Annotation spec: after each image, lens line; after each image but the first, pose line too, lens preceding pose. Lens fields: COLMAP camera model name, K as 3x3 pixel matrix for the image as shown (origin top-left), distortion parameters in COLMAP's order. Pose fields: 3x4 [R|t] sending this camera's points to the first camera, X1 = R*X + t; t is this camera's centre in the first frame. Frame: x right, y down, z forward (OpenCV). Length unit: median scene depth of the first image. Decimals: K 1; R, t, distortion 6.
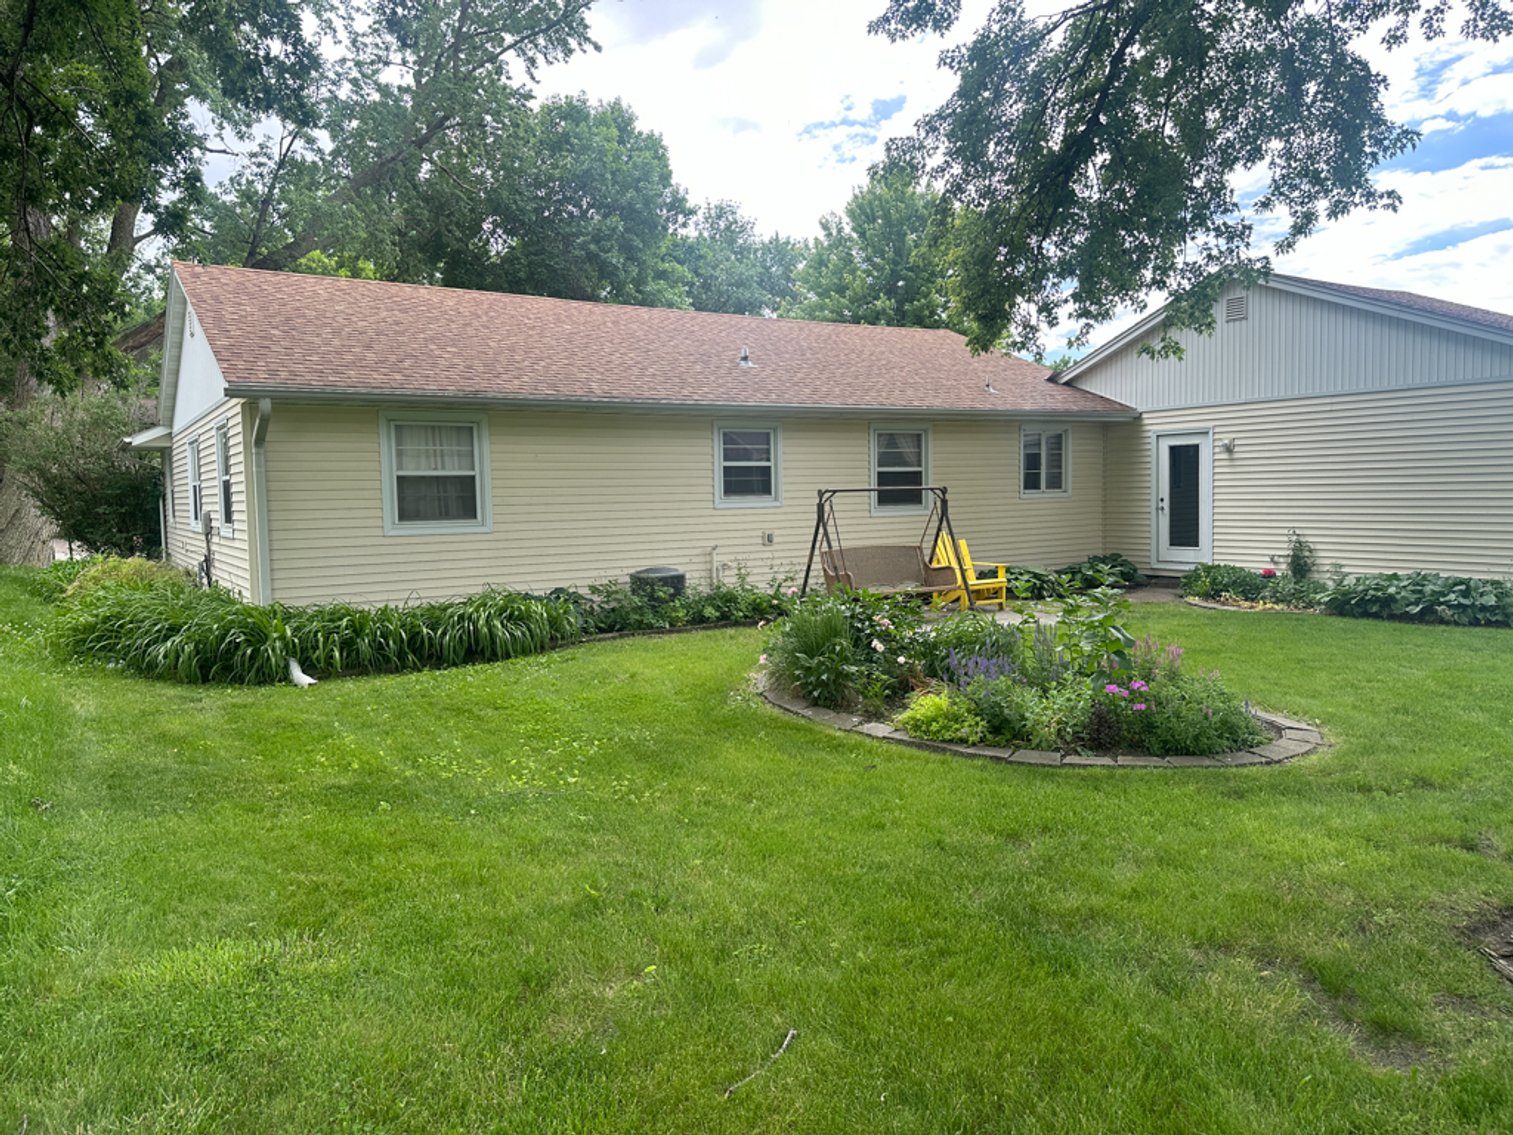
lens RADIAL K [[1061.0, 0, 732.3], [0, 1061.0, 565.1], [0, 0, 1]] dist [0.044744, -0.046191]
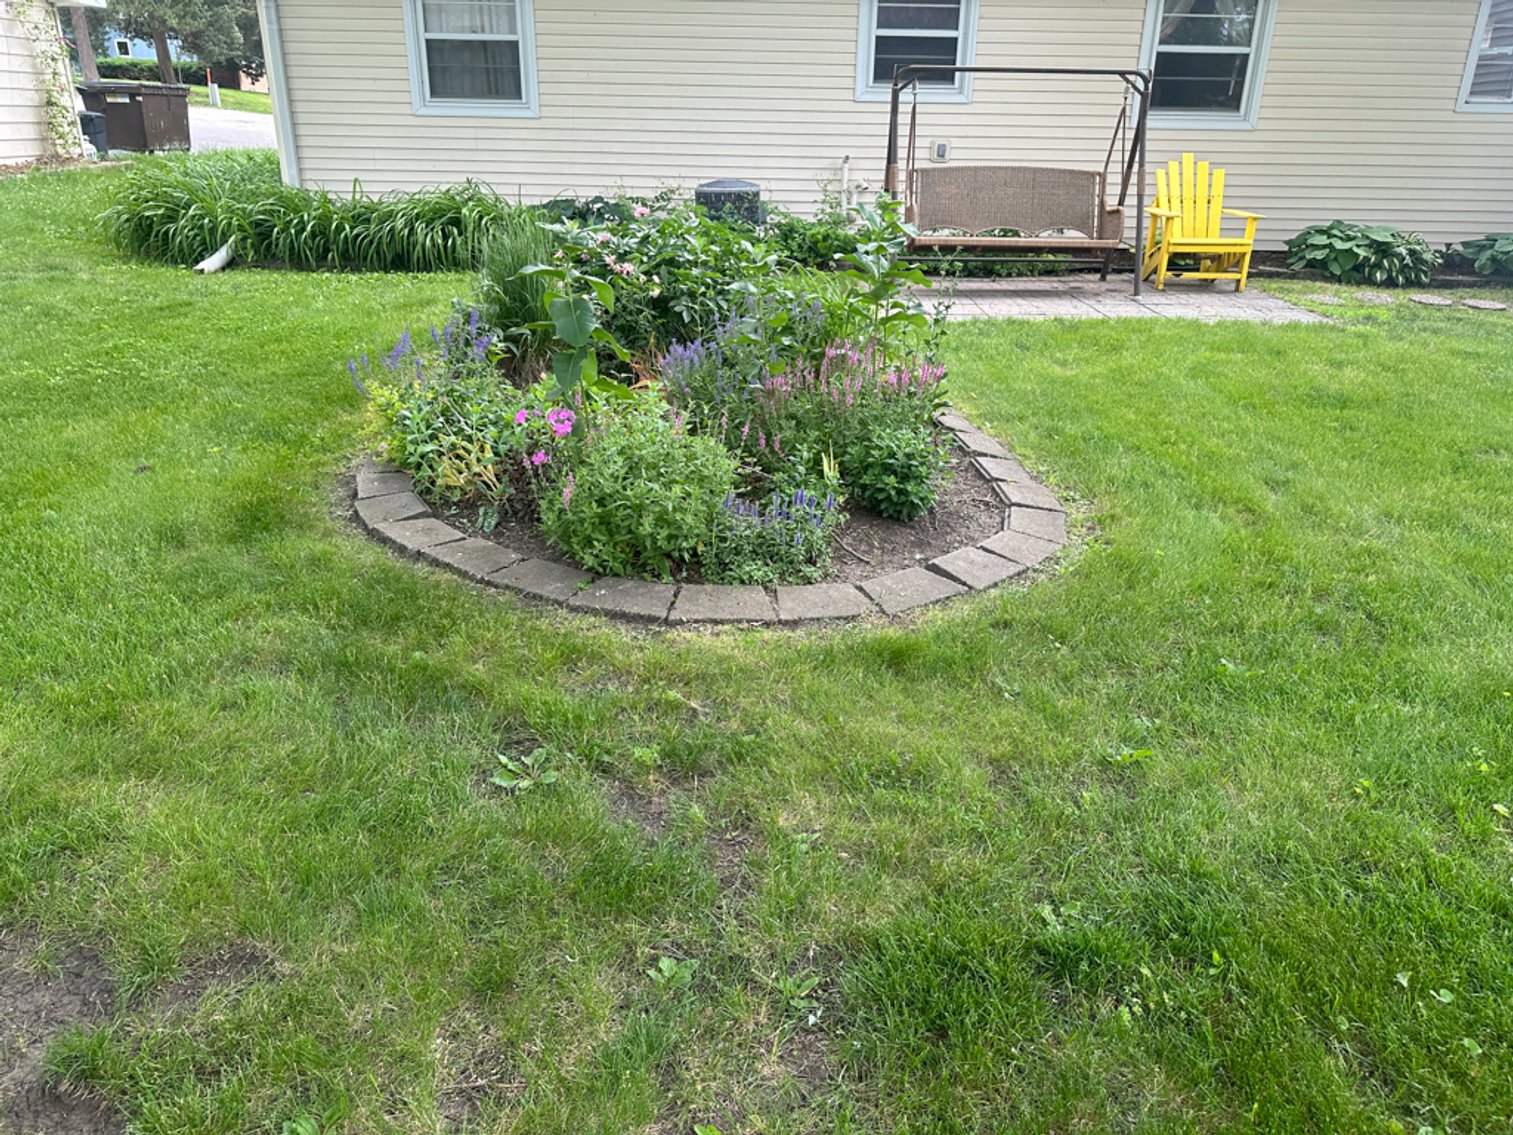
lens RADIAL K [[1061.0, 0, 744.6], [0, 1061.0, 565.2], [0, 0, 1]] dist [0.044744, -0.046191]
pose [[0.838824, 0.243752, -0.486784, 0.342825], [-0.072621, 0.936272, 0.343688, -0.001996], [0.539537, -0.252943, 0.803069, 0.283127]]
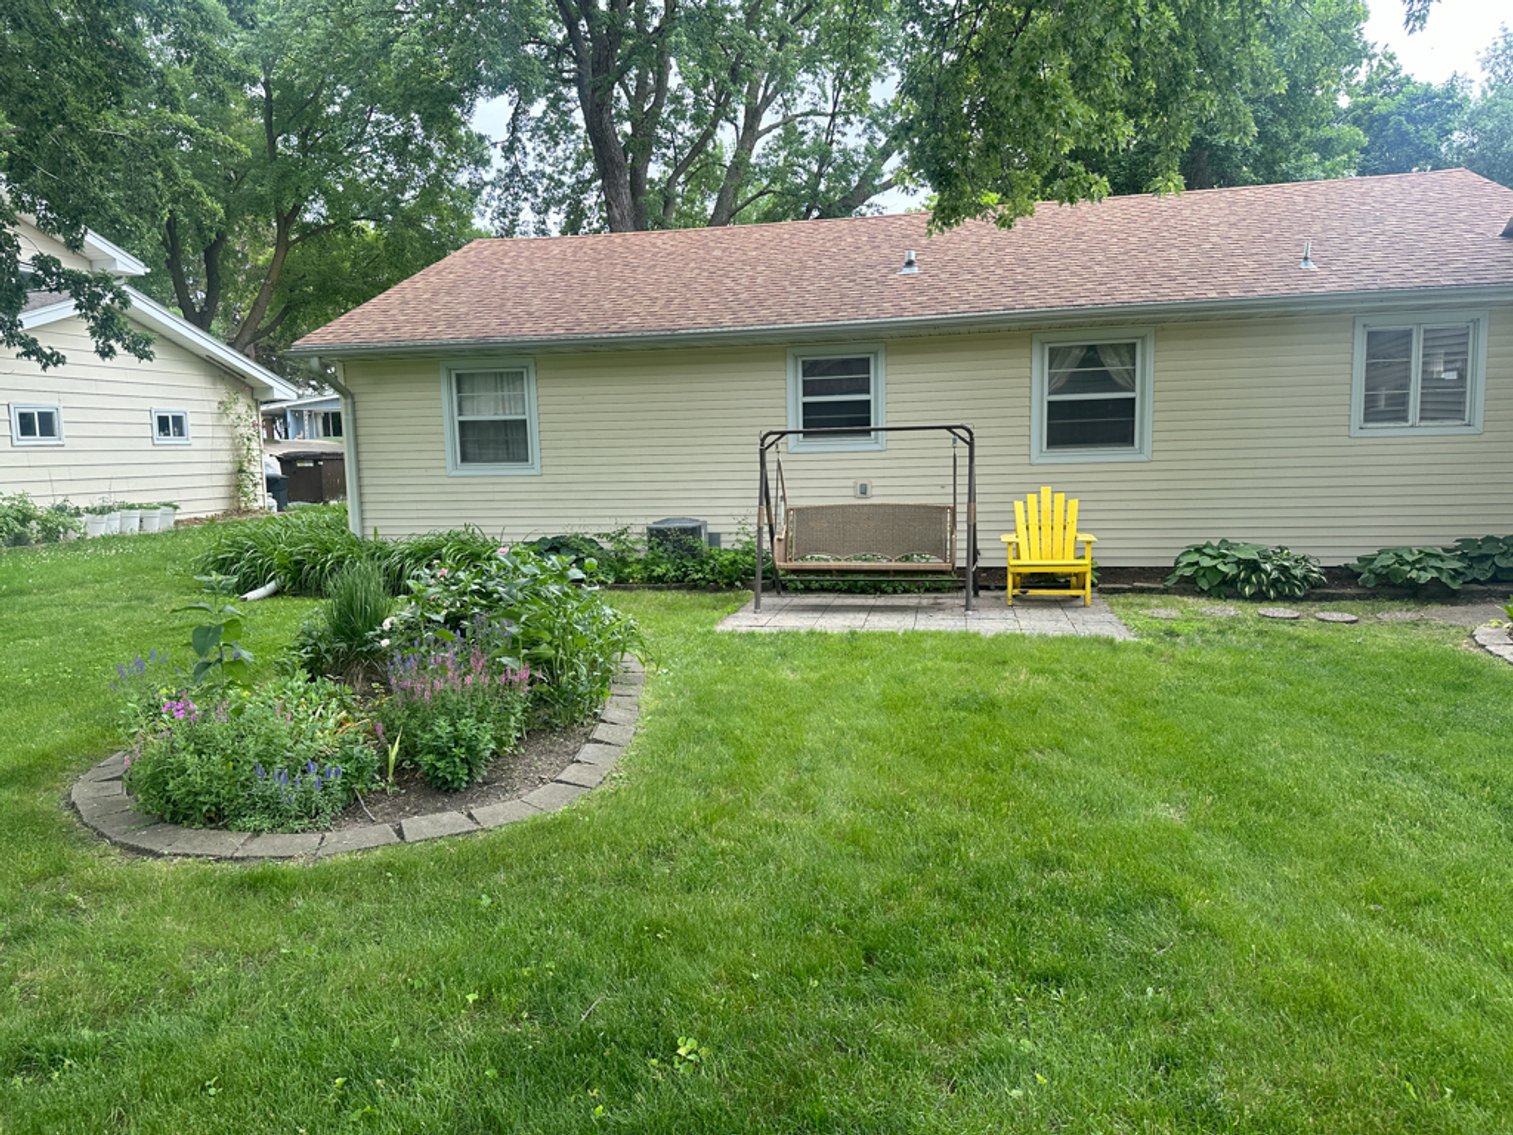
lens RADIAL K [[1061.0, 0, 748.4], [0, 1061.0, 562.9], [0, 0, 1]] dist [0.044744, -0.046191]
pose [[0.710517, 0.081430, -0.698953, 0.551748], [-0.039142, 0.996318, 0.076284, -0.027104], [0.702590, -0.026843, 0.711088, 0.351102]]
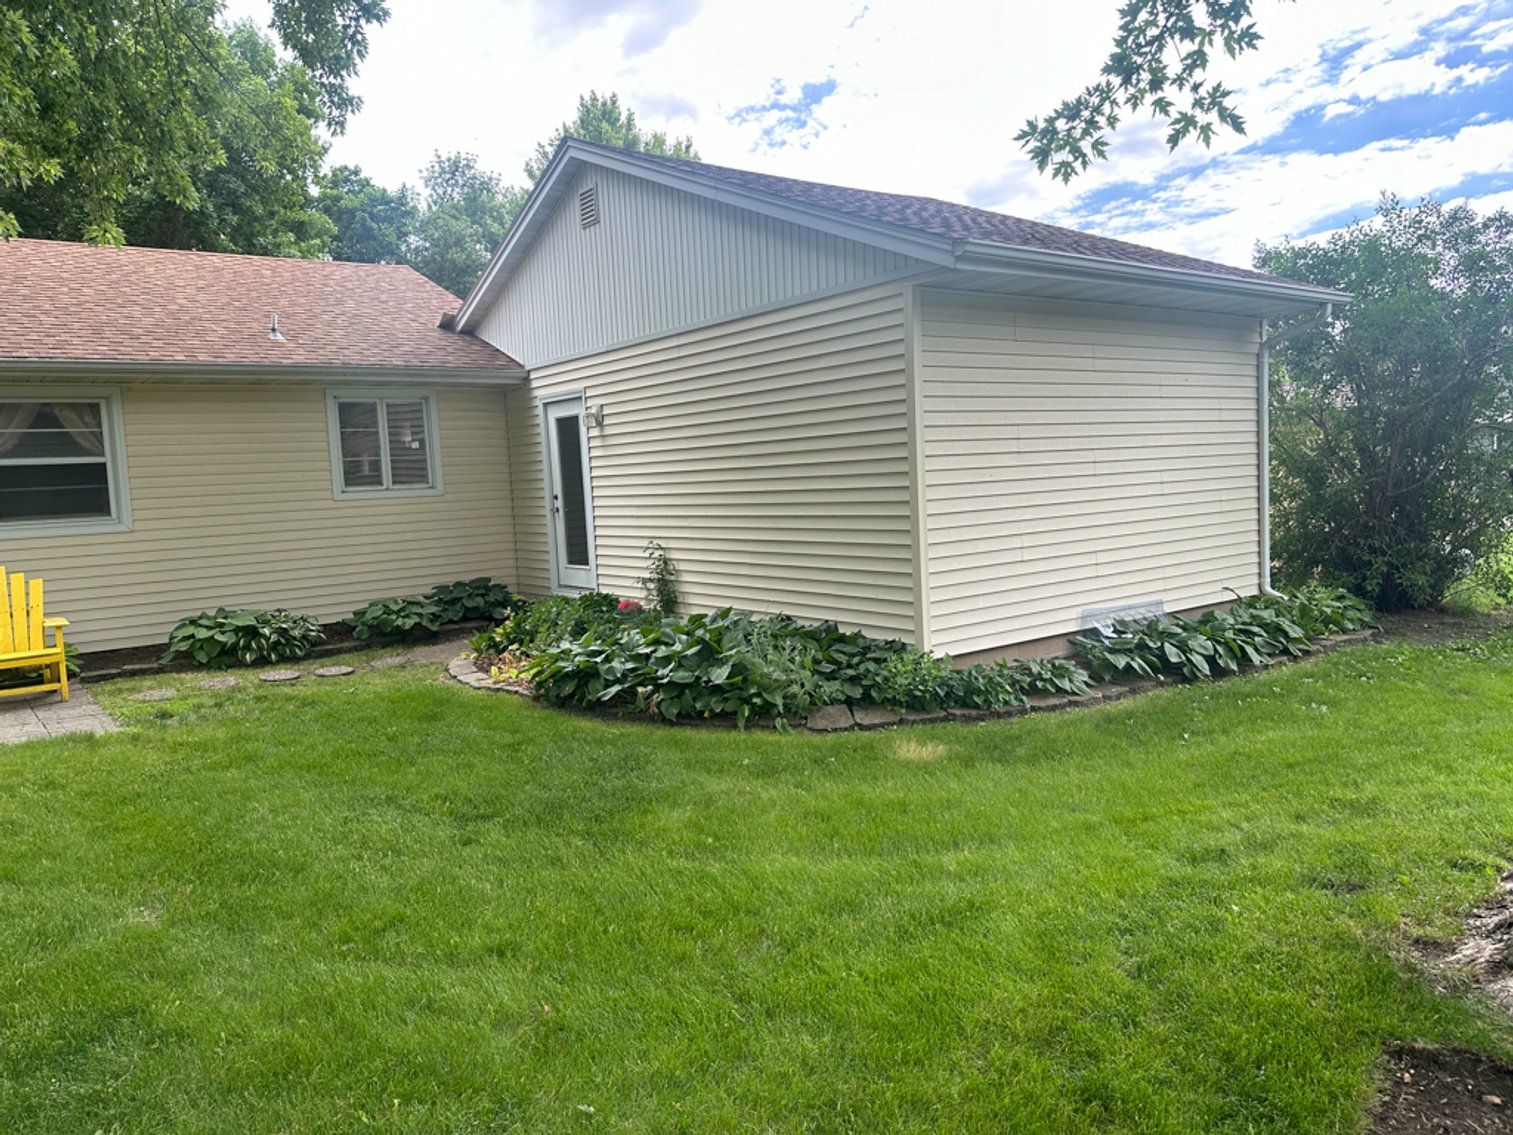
lens RADIAL K [[1061.0, 0, 764.7], [0, 1061.0, 559.8], [0, 0, 1]] dist [0.044744, -0.046191]
pose [[0.996072, -0.034281, 0.081639, 0.572742], [0.033569, 0.999386, 0.010073, -0.027163], [-0.081934, -0.007293, 0.996611, 0.362934]]
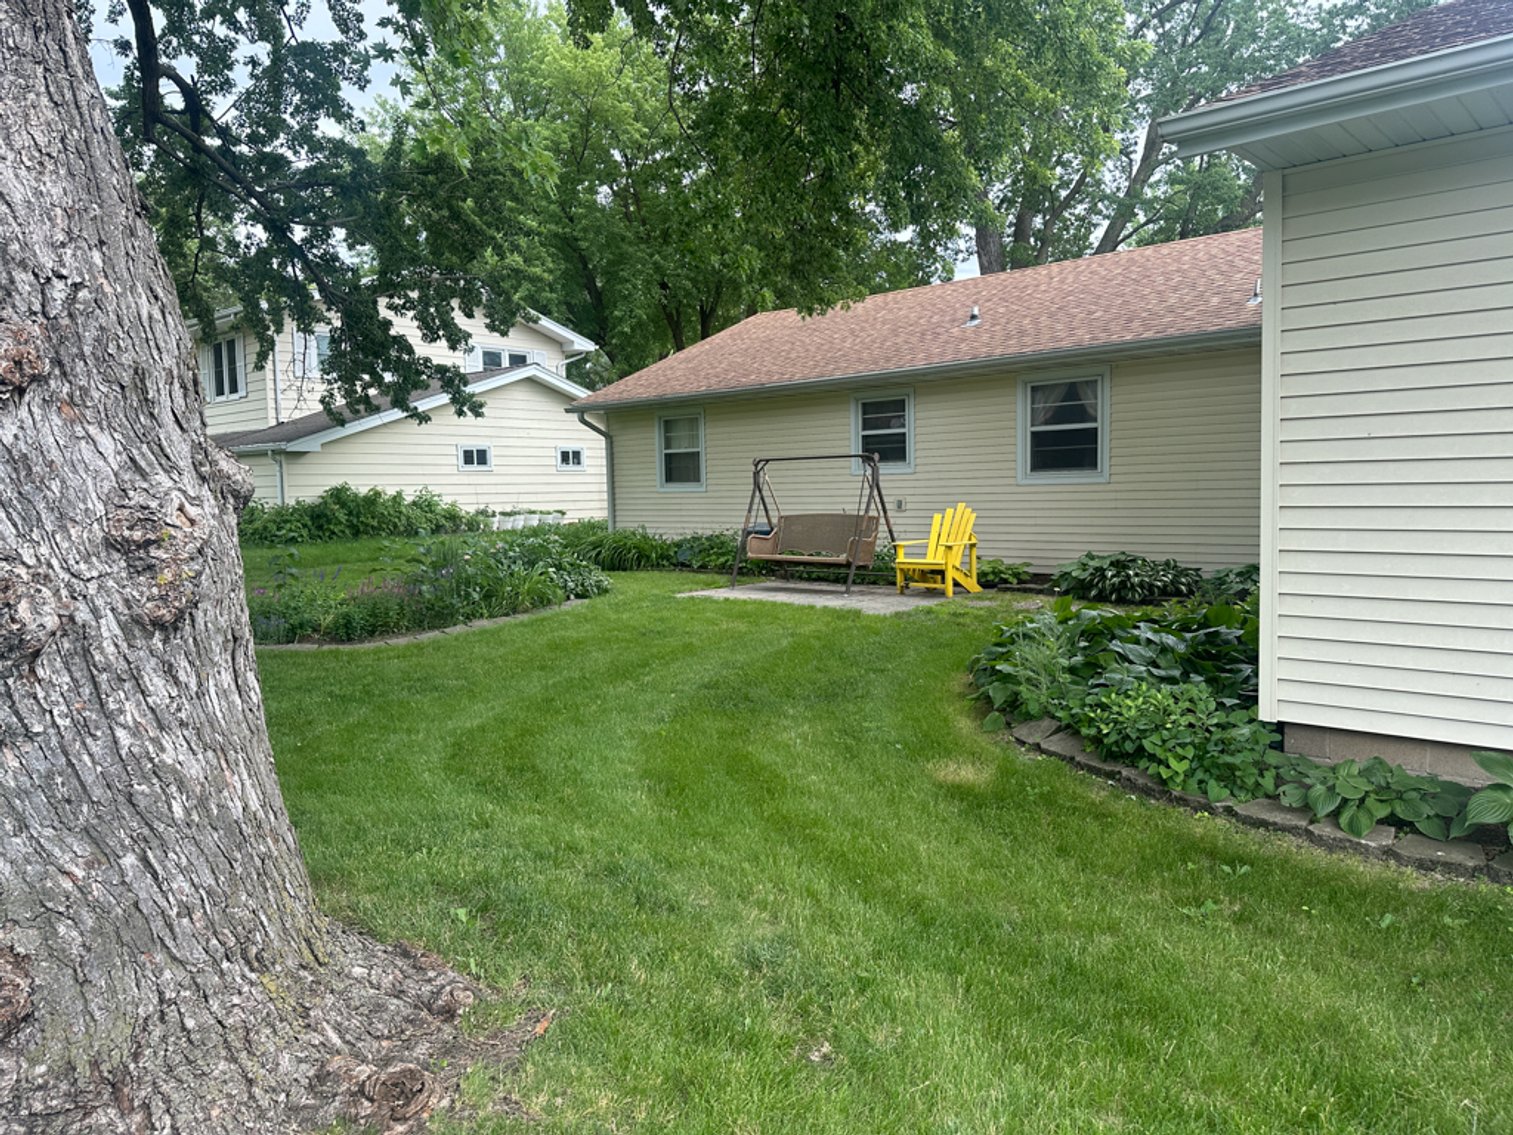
lens RADIAL K [[1061.0, 0, 768.2], [0, 1061.0, 565.2], [0, 0, 1]] dist [0.044744, -0.046191]
pose [[0.257716, 0.088526, -0.962157, 0.989850], [-0.050314, 0.995672, 0.078133, -0.040226], [0.964910, 0.028273, 0.261054, 0.615093]]
